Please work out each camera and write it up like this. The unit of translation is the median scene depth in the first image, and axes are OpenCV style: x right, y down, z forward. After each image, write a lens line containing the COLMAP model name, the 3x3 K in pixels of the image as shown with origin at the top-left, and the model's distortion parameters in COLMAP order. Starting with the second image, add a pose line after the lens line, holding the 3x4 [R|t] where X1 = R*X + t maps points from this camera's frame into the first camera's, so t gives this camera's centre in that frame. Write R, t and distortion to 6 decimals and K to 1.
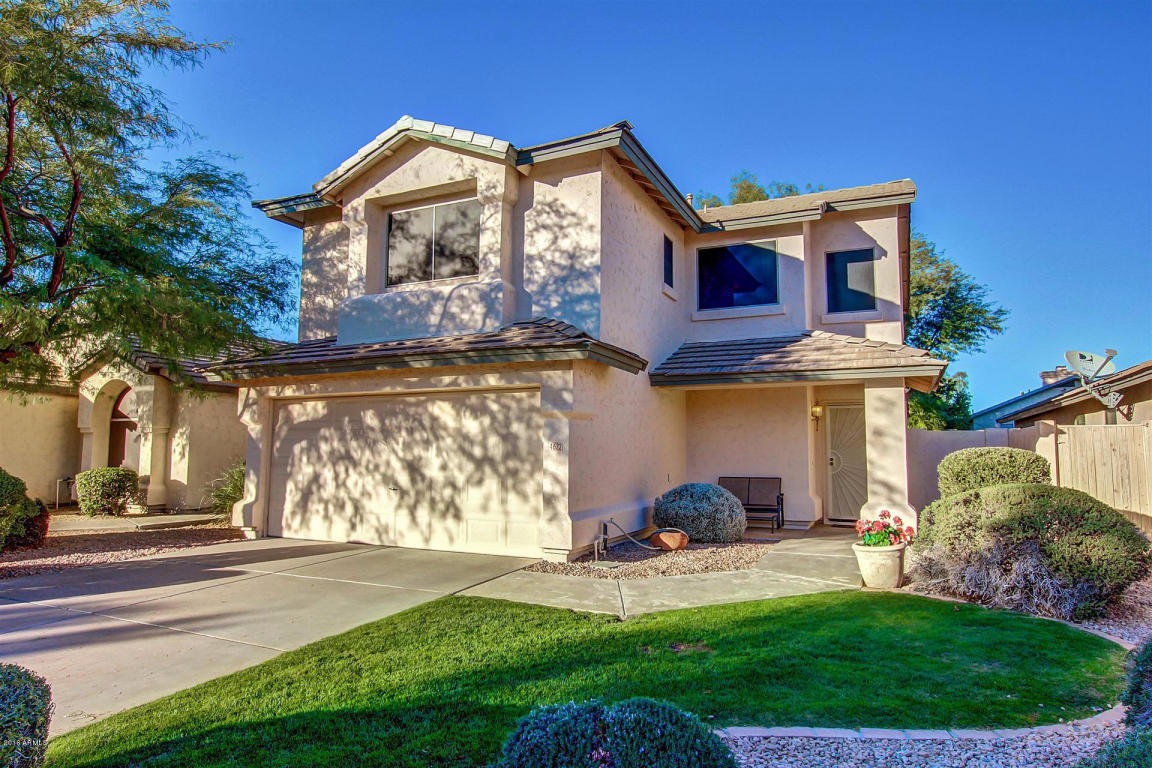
lens RADIAL K [[680.1, 0, 544.8], [0, 680.1, 381.9], [0, 0, 1]] dist [-0.041171, 0.001483]
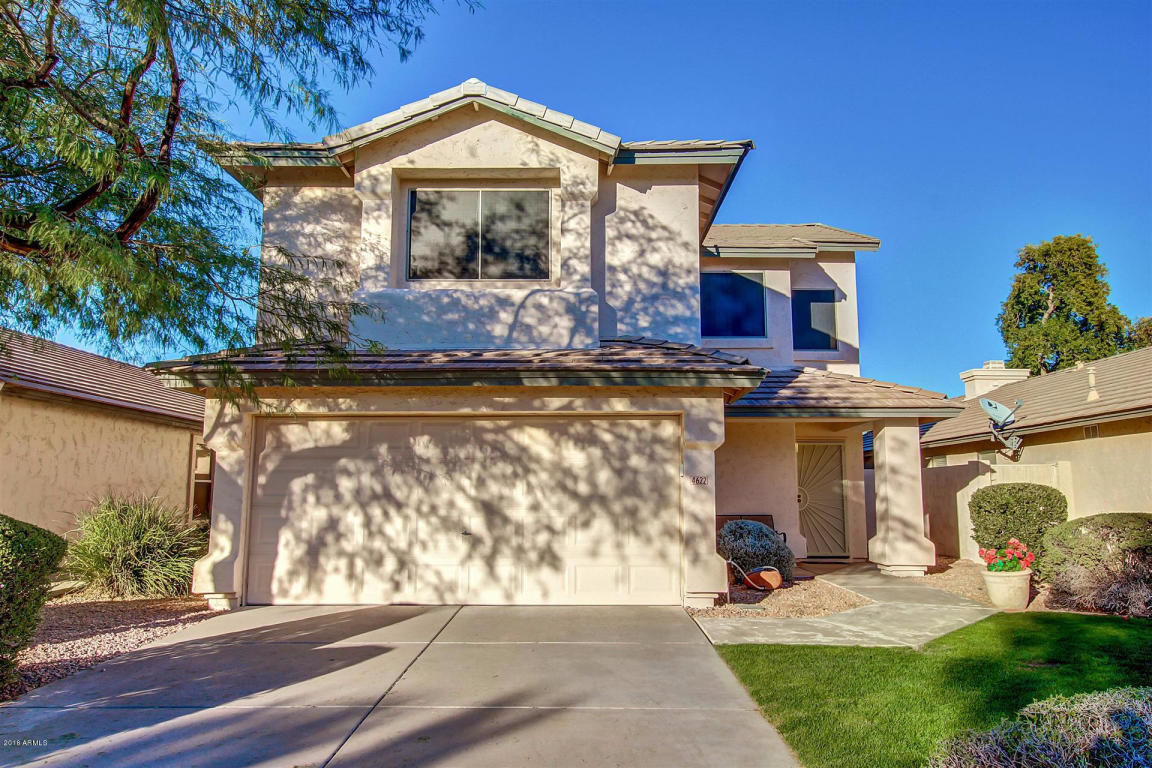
lens RADIAL K [[811.9, 0, 576.0], [0, 811.9, 384.1], [0, 0, 1]] dist [-0.033871, -0.011581]
pose [[0.903332, 0.052230, 0.425751, -0.501138], [-0.039657, 0.998477, -0.038349, 0.009786], [-0.427106, 0.017758, 0.904027, 0.066205]]
